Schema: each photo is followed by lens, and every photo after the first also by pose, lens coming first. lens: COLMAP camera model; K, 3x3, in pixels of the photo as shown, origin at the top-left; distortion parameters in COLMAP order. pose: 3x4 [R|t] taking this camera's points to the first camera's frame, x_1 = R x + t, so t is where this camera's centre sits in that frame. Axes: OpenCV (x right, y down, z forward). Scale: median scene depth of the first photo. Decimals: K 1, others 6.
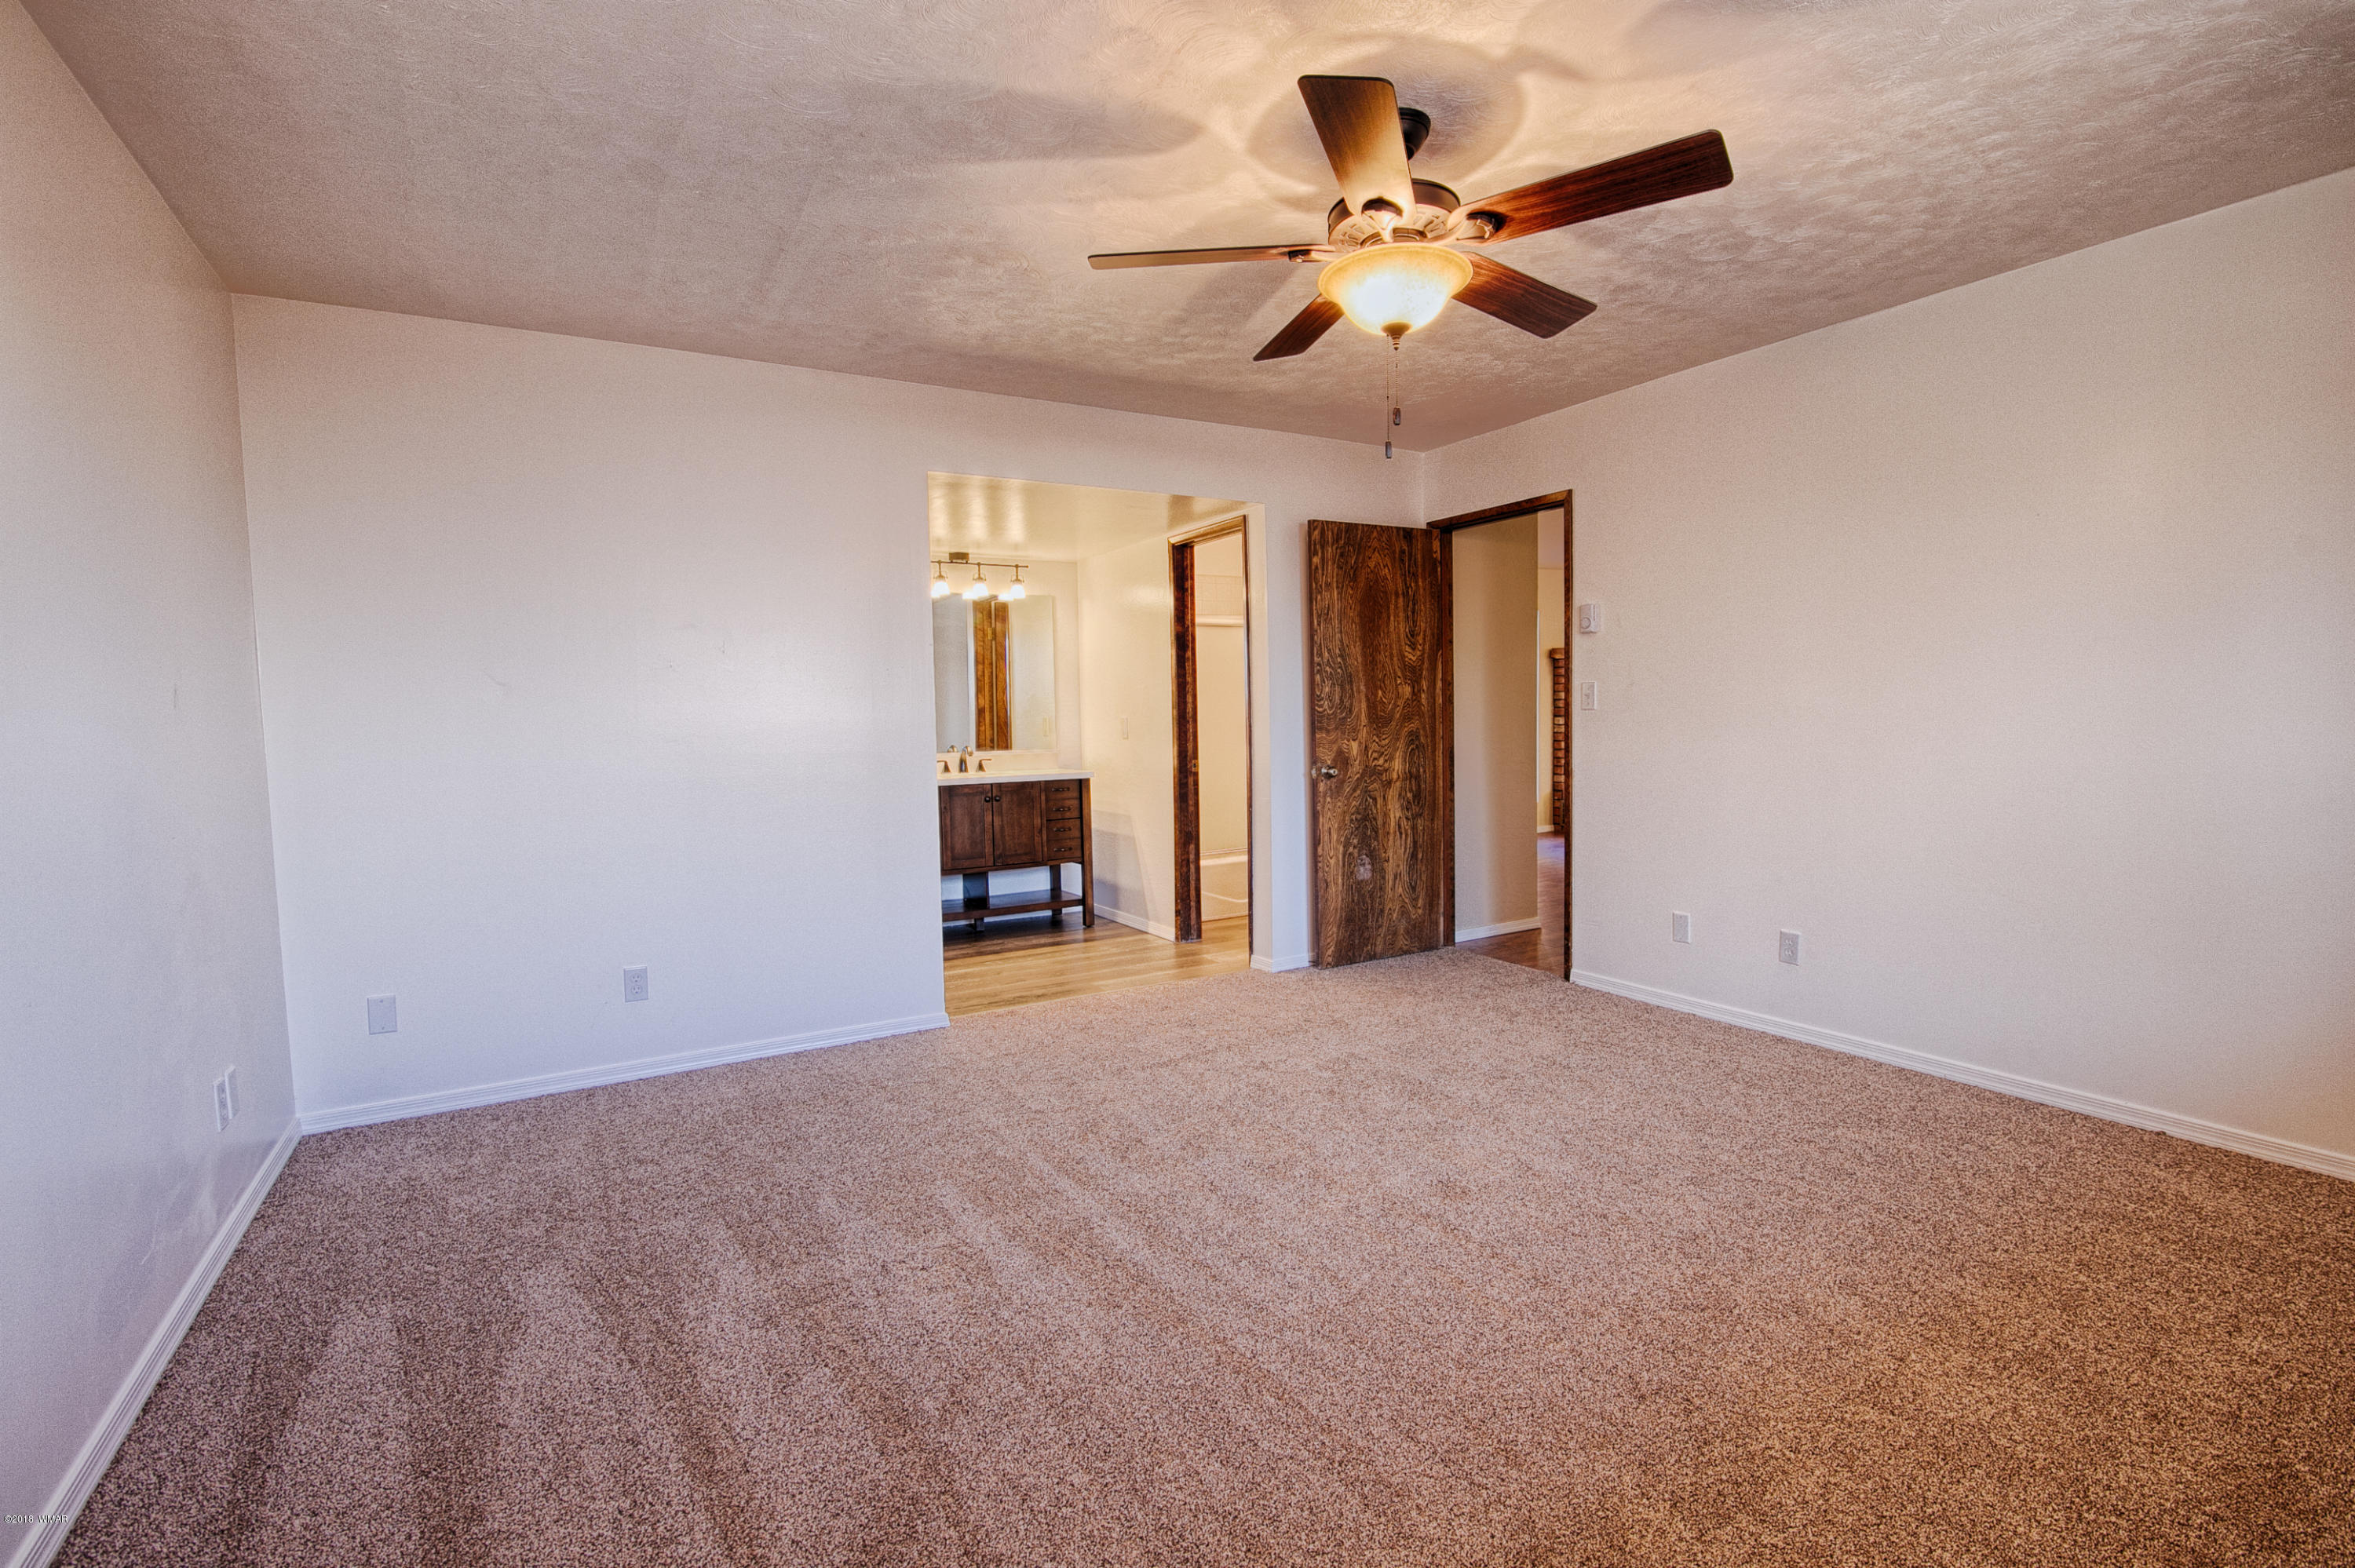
lens RADIAL K [[1130.8, 0, 1180.9], [0, 1130.8, 790.1], [0, 0, 1]] dist [-0.017908, -0.000157]
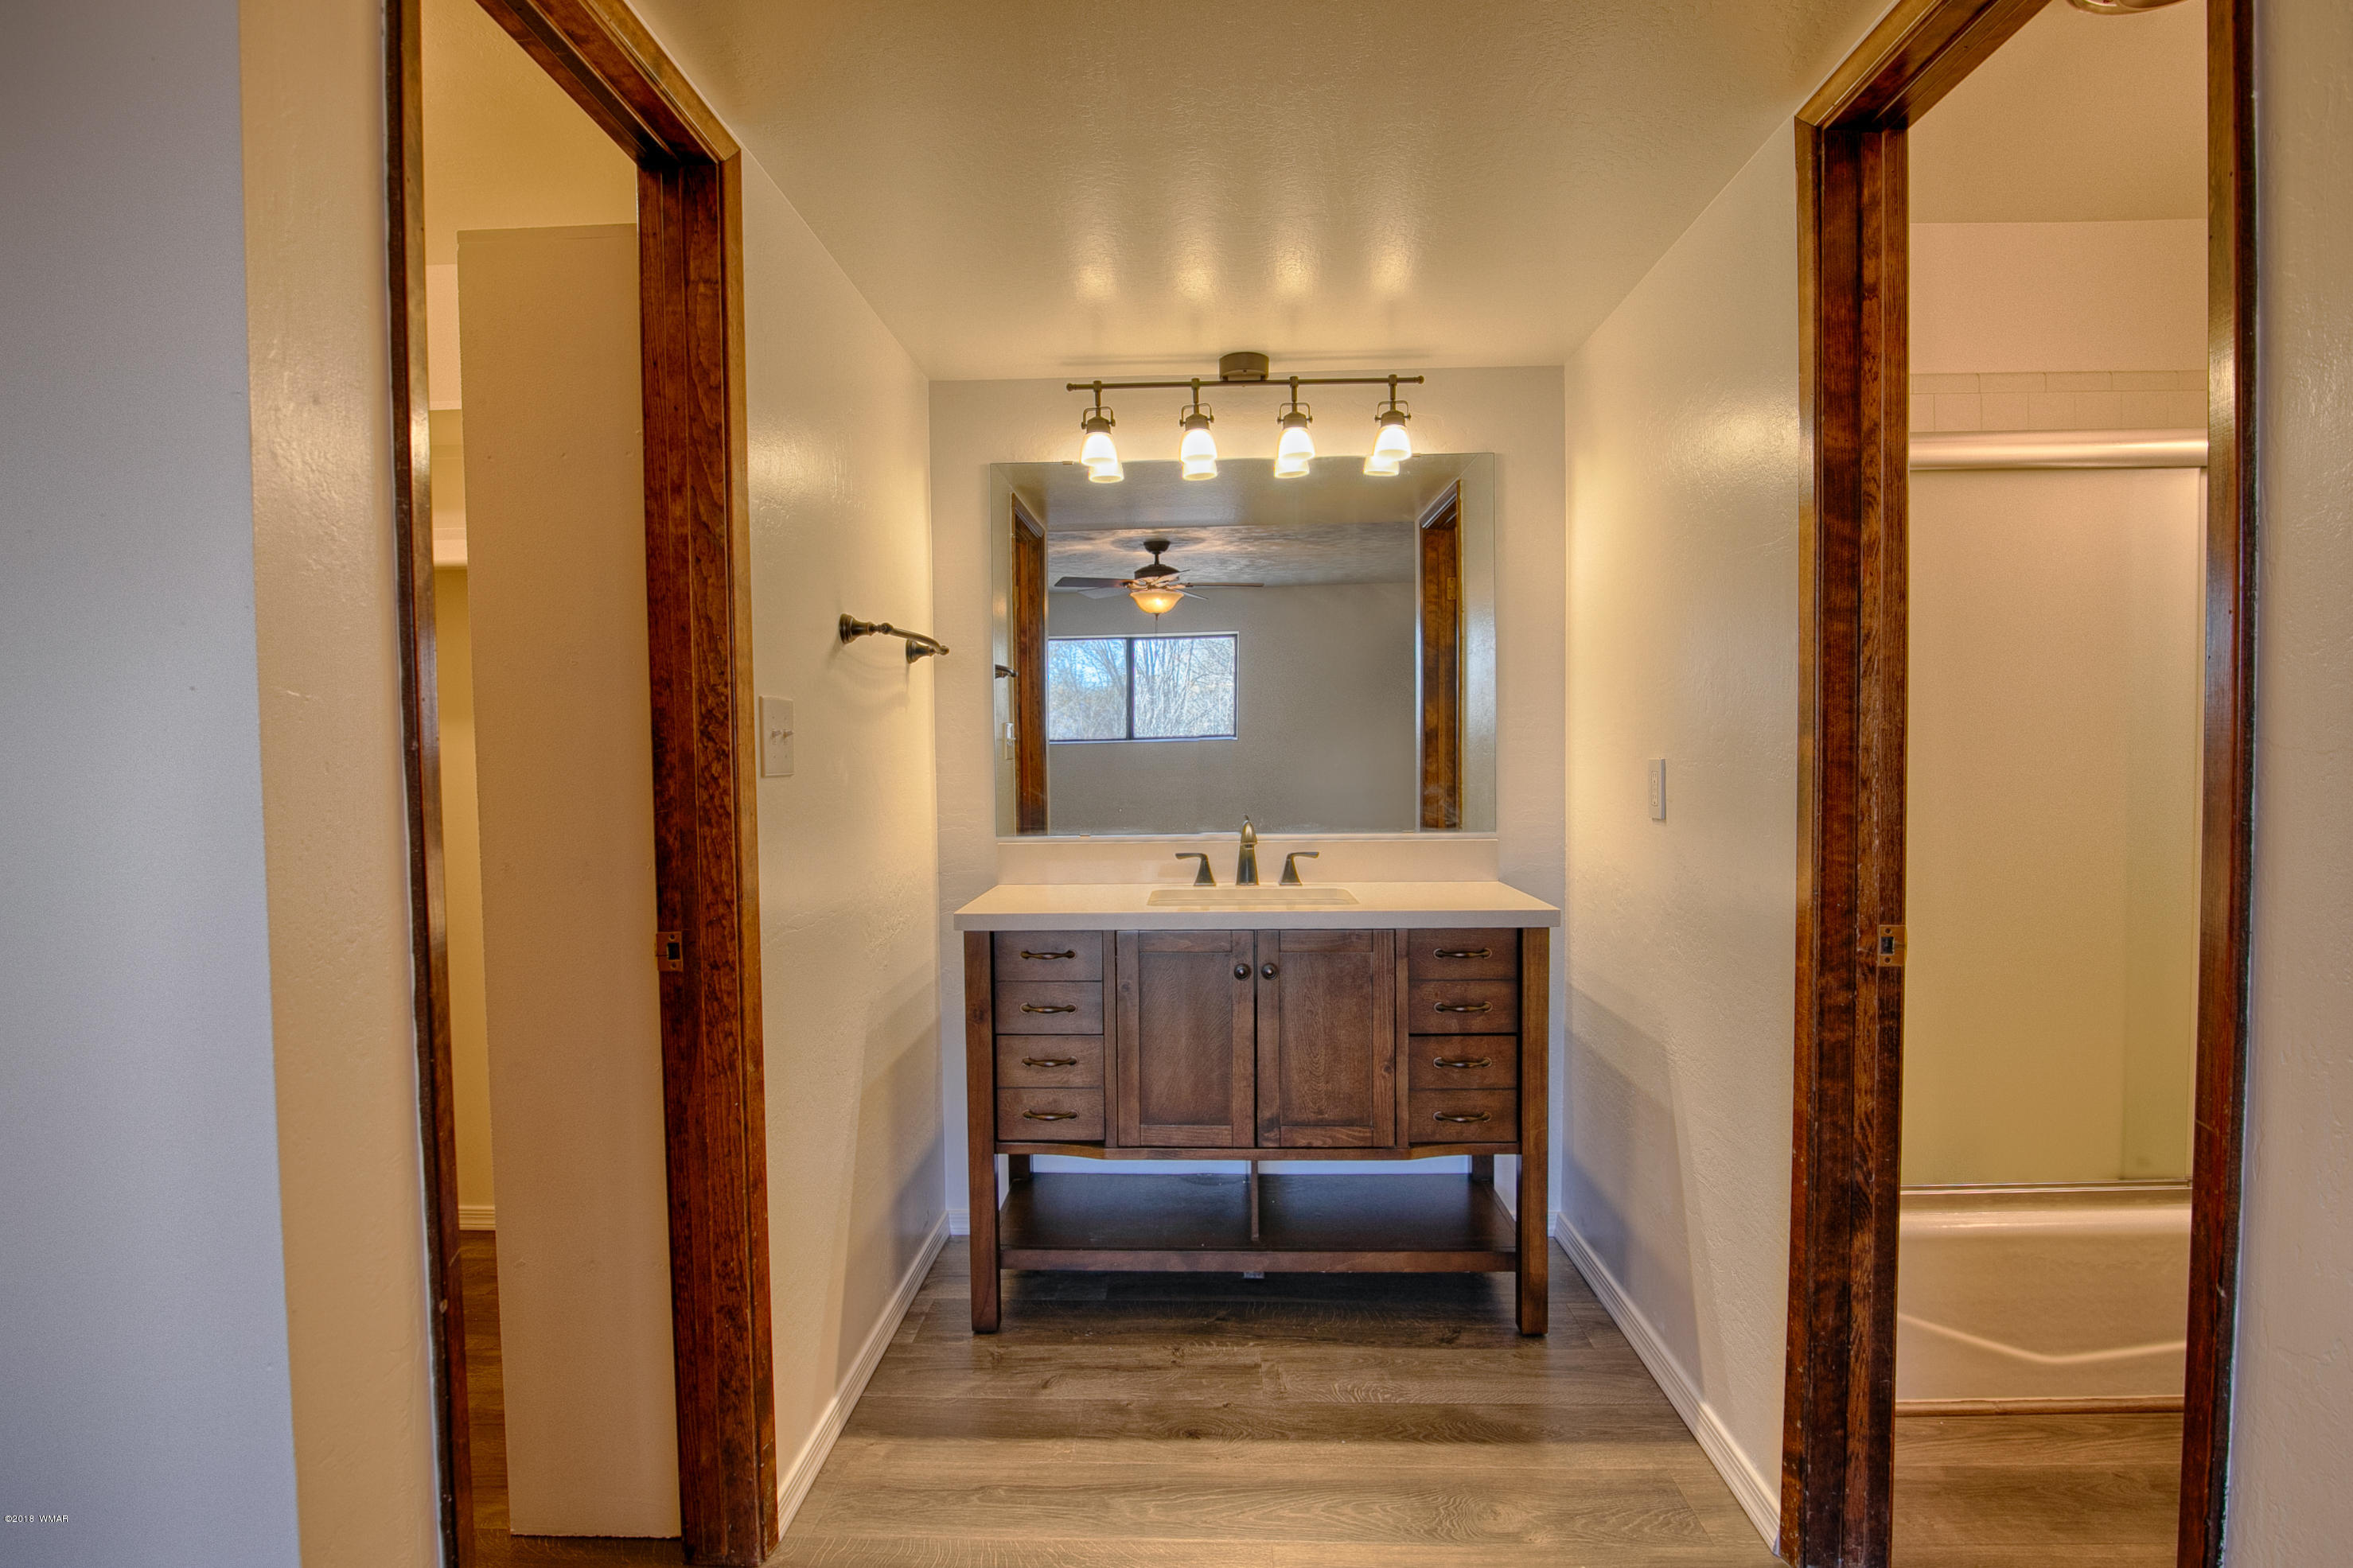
lens RADIAL K [[1129.9, 0, 1179.9], [0, 1129.9, 790.1], [0, 0, 1]] dist [-0.017908, -0.000157]
pose [[0.847203, 0.028745, -0.530490, 0.009571], [-0.040354, 0.999132, -0.010308, -0.046393], [0.529734, 0.030140, 0.847628, 0.652296]]
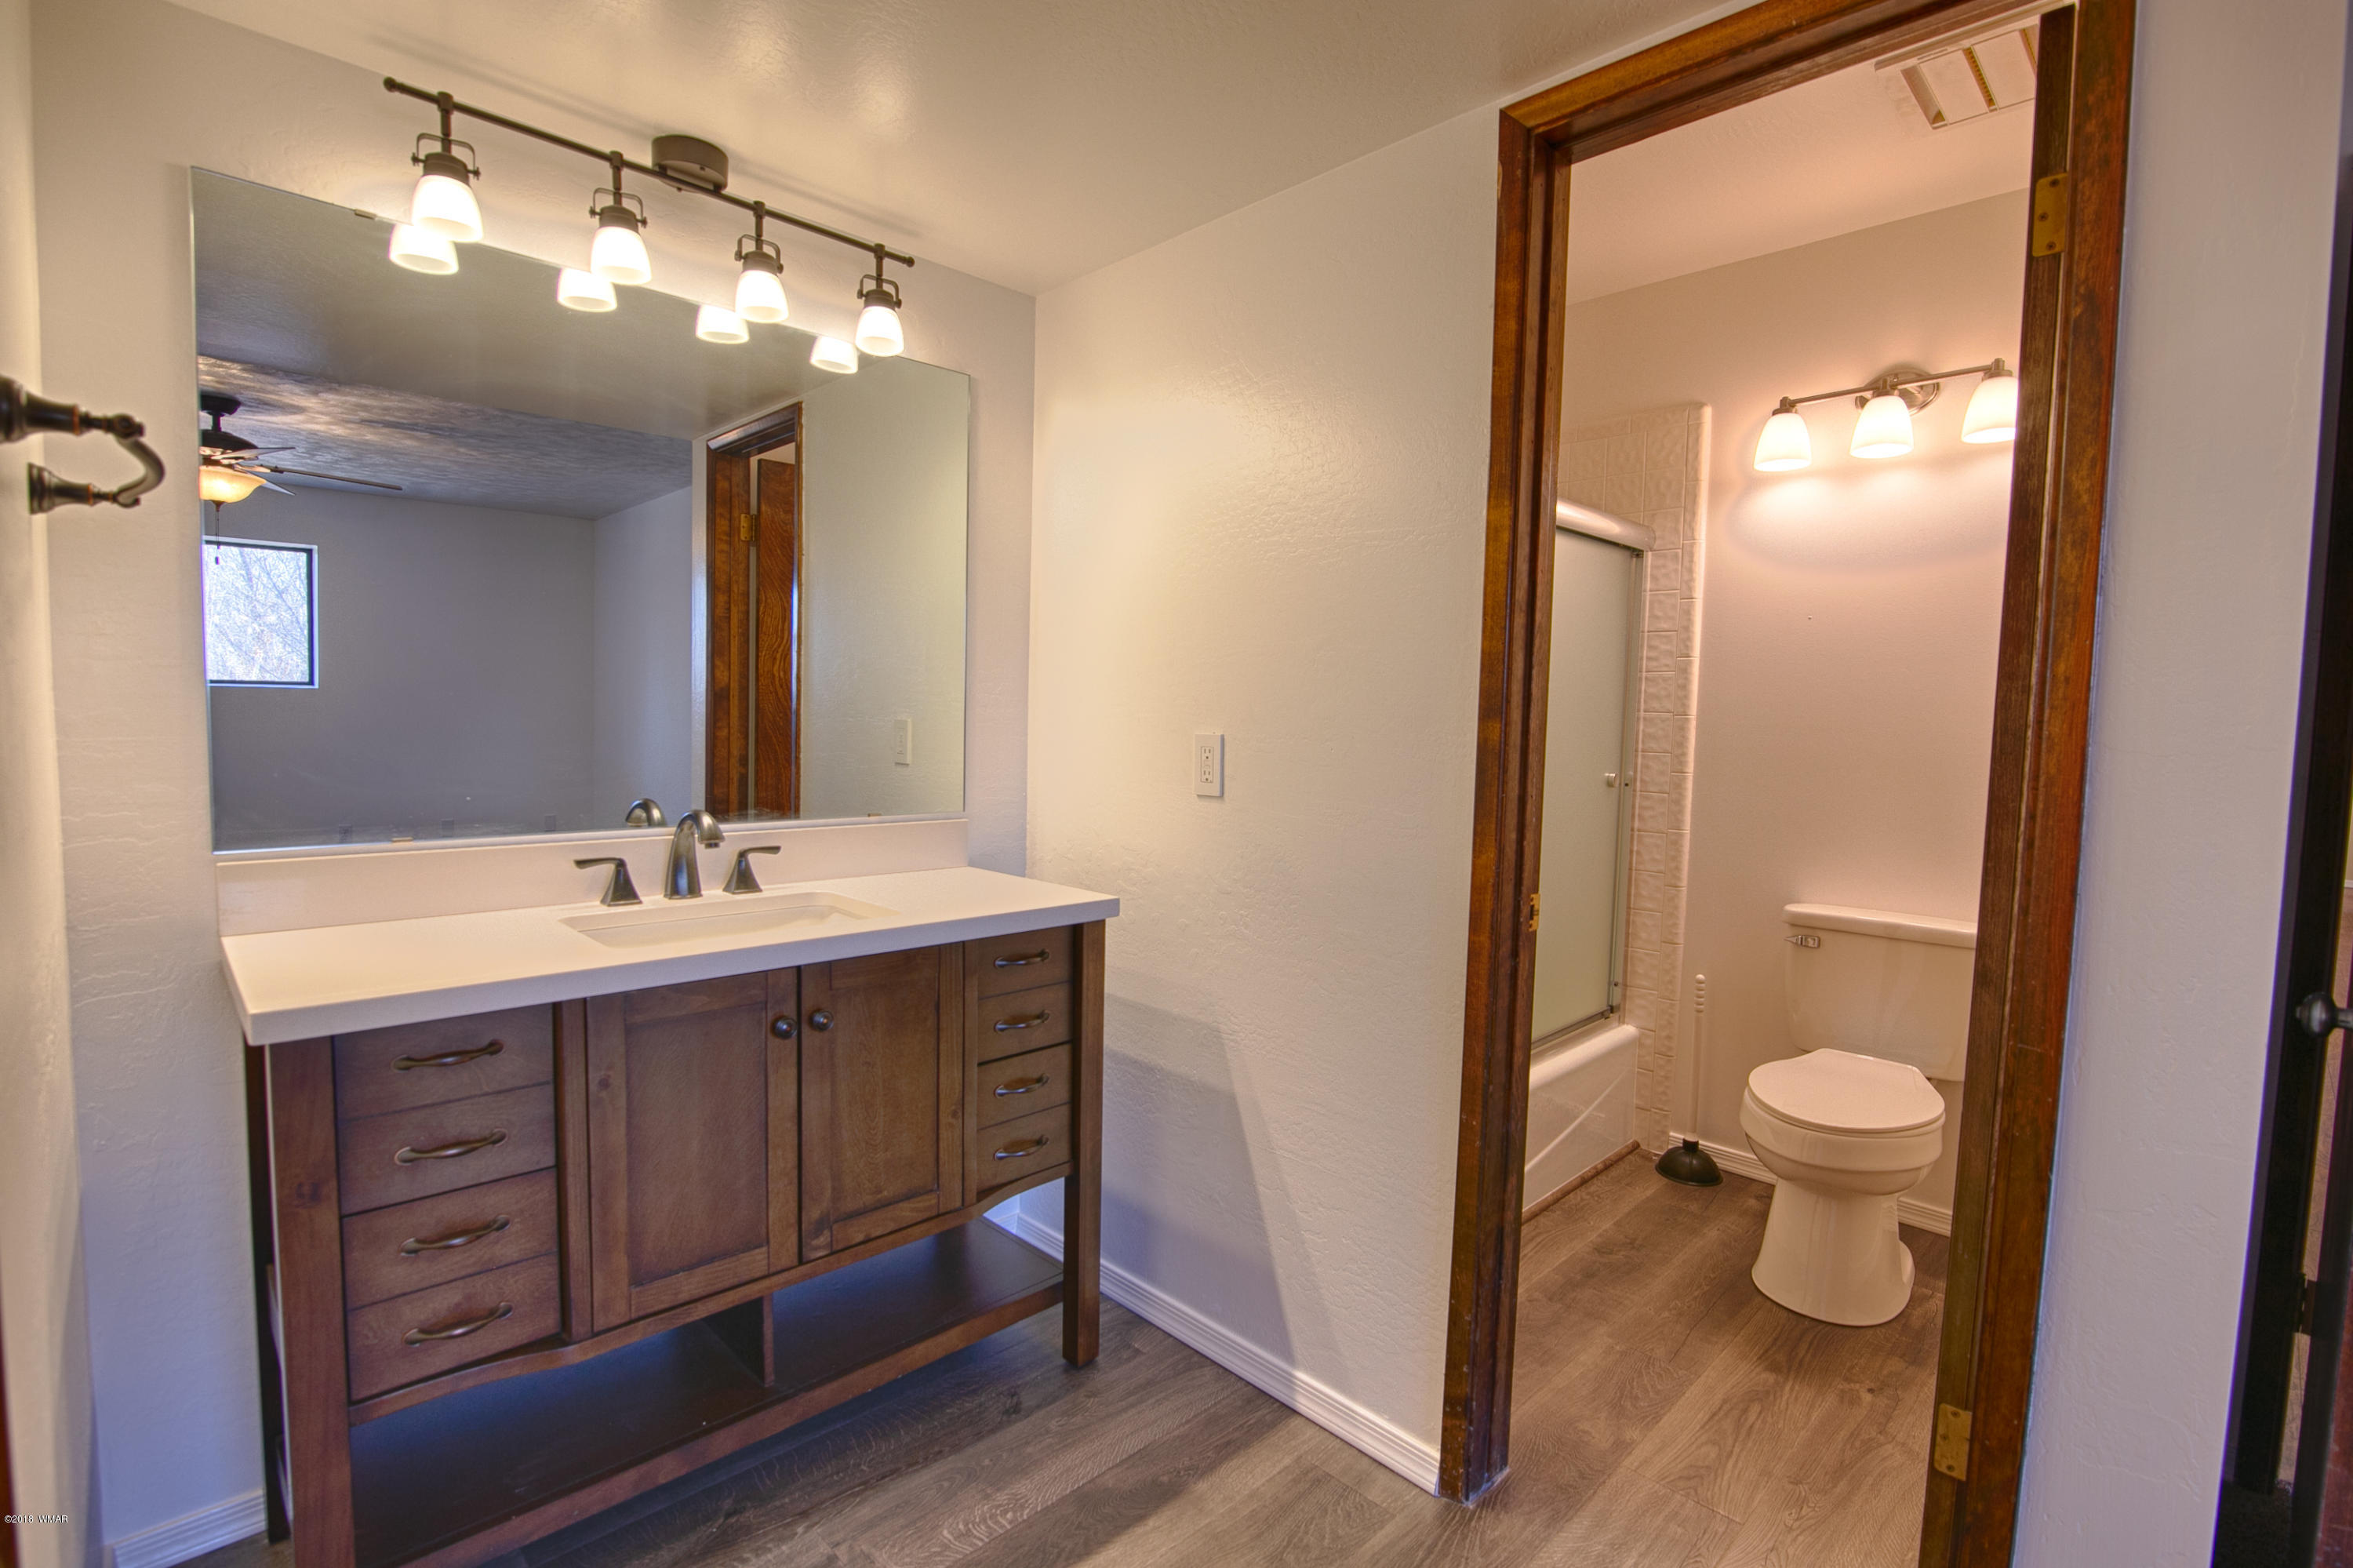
lens RADIAL K [[1071.0, 0, 1169.9], [0, 1071.0, 791.0], [0, 0, 1]] dist [-0.020227, 0.000480]
pose [[0.969881, 0.024234, 0.242370, -0.141358], [-0.024857, 0.999691, -0.000485, -0.048194], [-0.242307, -0.005554, 0.970184, 0.717498]]
